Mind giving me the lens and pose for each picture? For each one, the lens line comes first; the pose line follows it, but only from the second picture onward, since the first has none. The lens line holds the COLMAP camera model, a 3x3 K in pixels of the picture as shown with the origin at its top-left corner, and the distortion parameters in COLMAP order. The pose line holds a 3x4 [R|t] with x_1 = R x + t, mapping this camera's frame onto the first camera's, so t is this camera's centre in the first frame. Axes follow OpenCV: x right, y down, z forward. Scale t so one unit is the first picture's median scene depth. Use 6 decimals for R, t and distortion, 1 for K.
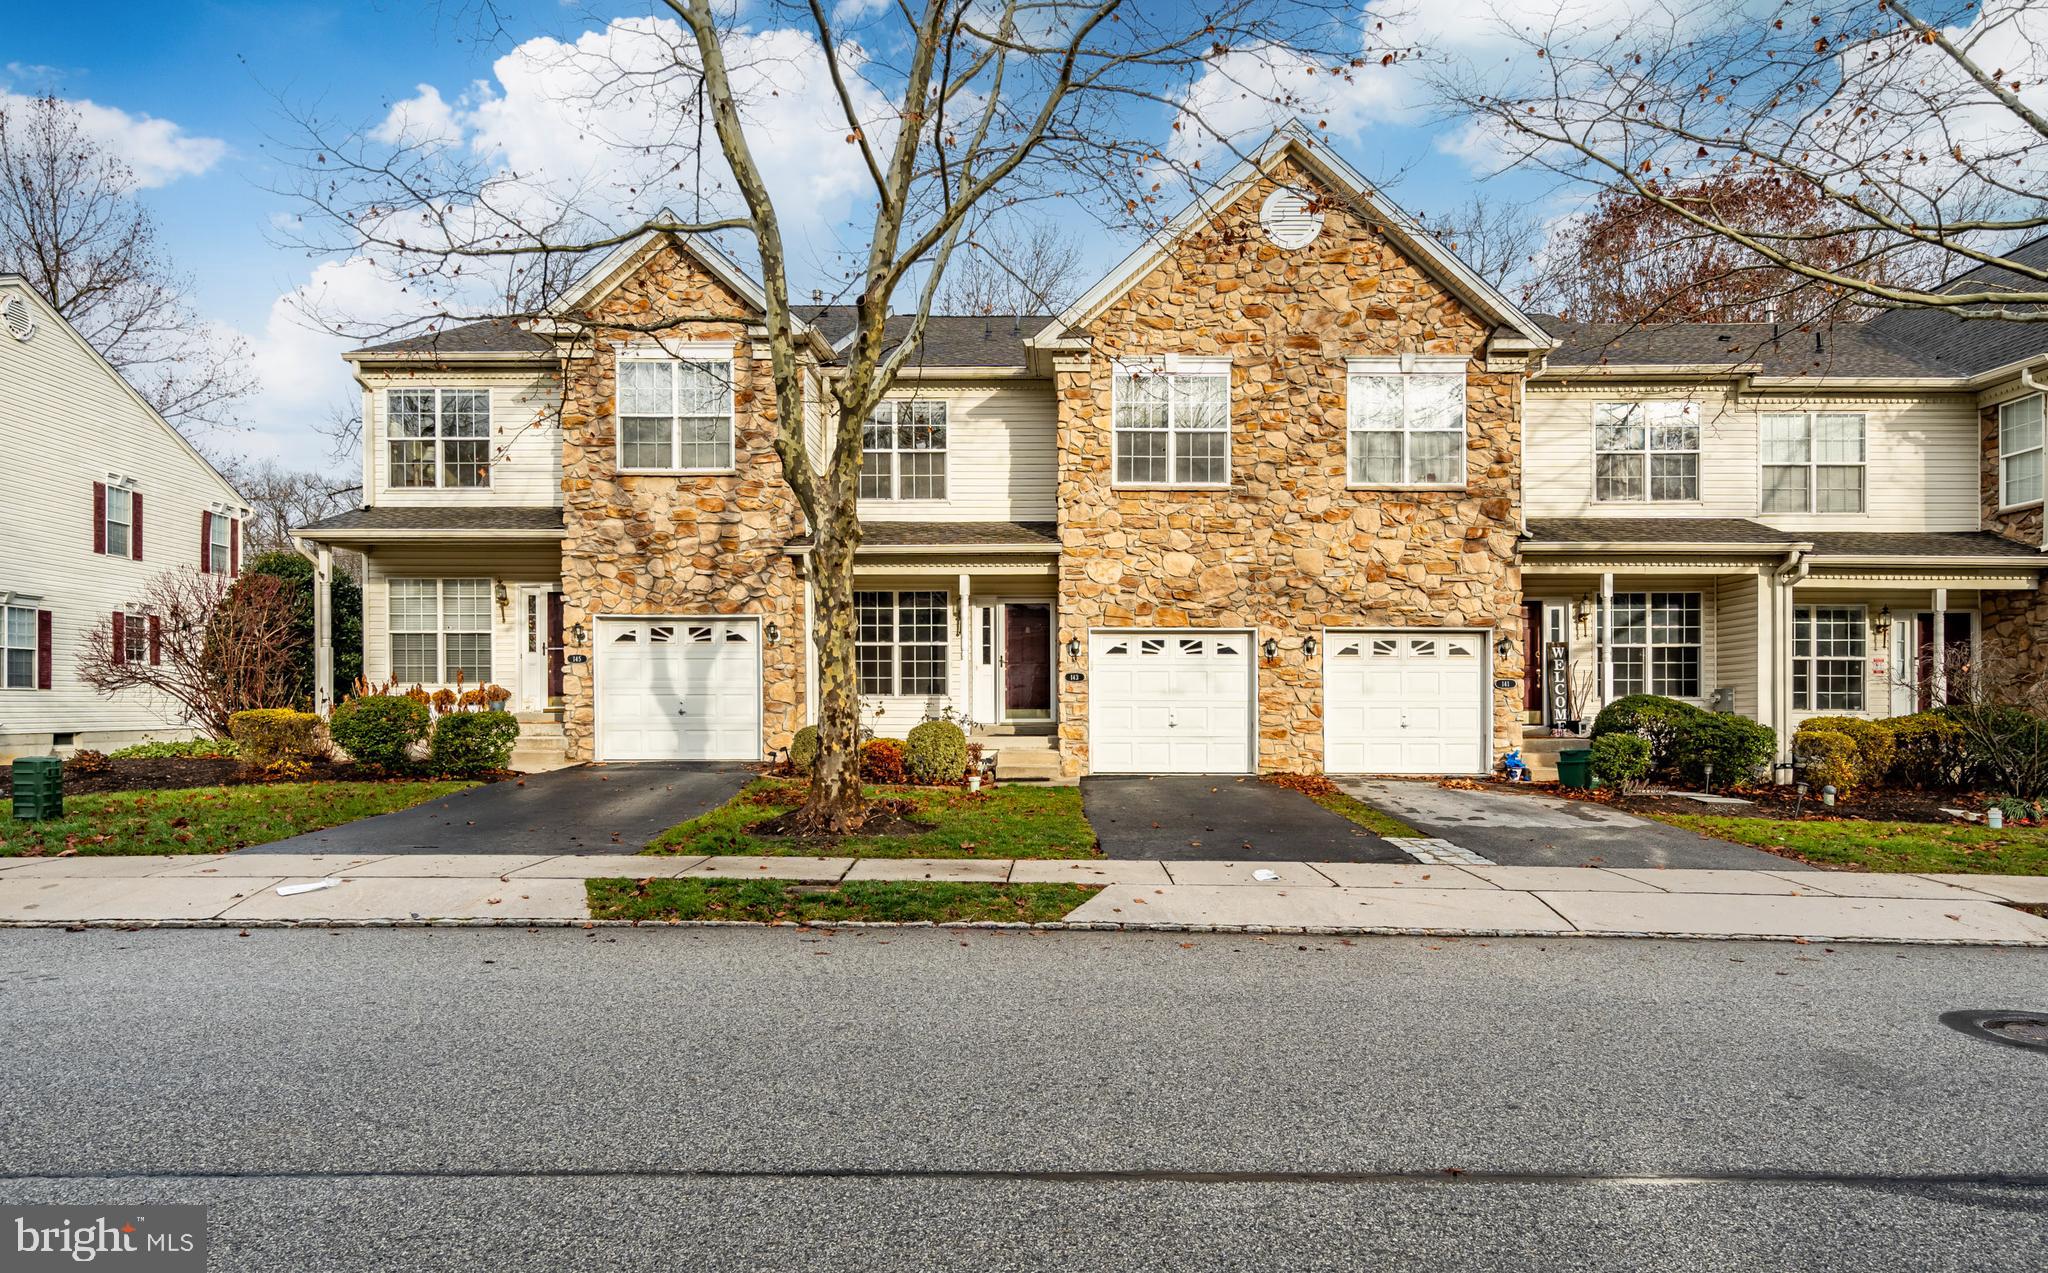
lens RADIAL K [[1163.0, 0, 974.9], [0, 1163.0, 539.9], [0, 0, 1]] dist [0.003921, 0.000201]
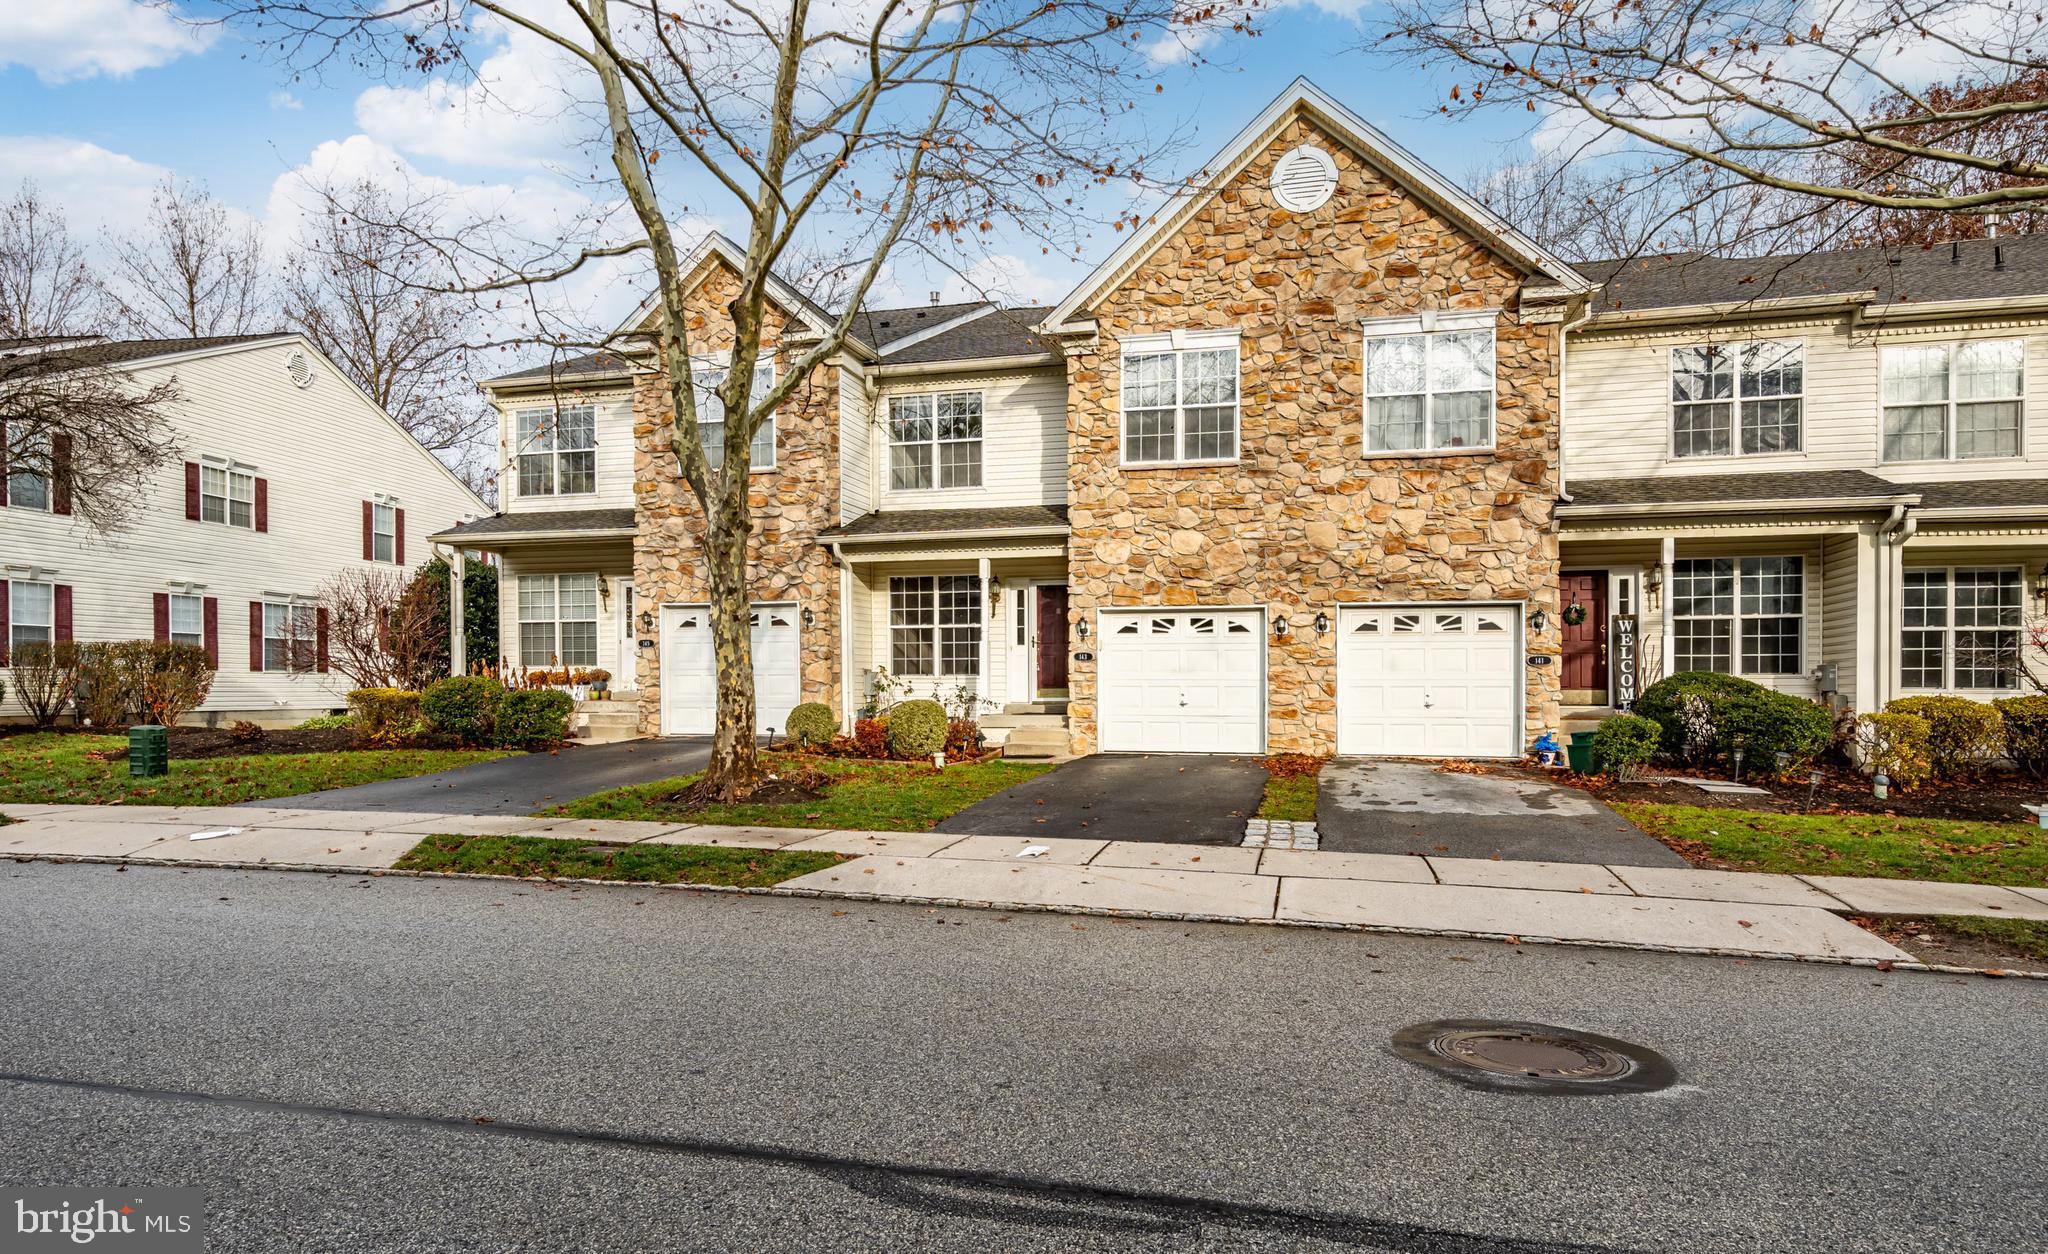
lens RADIAL K [[1118.1, 0, 915.6], [0, 1118.1, 538.0], [0, 0, 1]] dist [0.003751, 0.000675]
pose [[0.972094, -0.031622, -0.232450, 0.169336], [0.033783, 0.999415, 0.005321, 0.004487], [0.232146, -0.013025, 0.972594, 0.019560]]
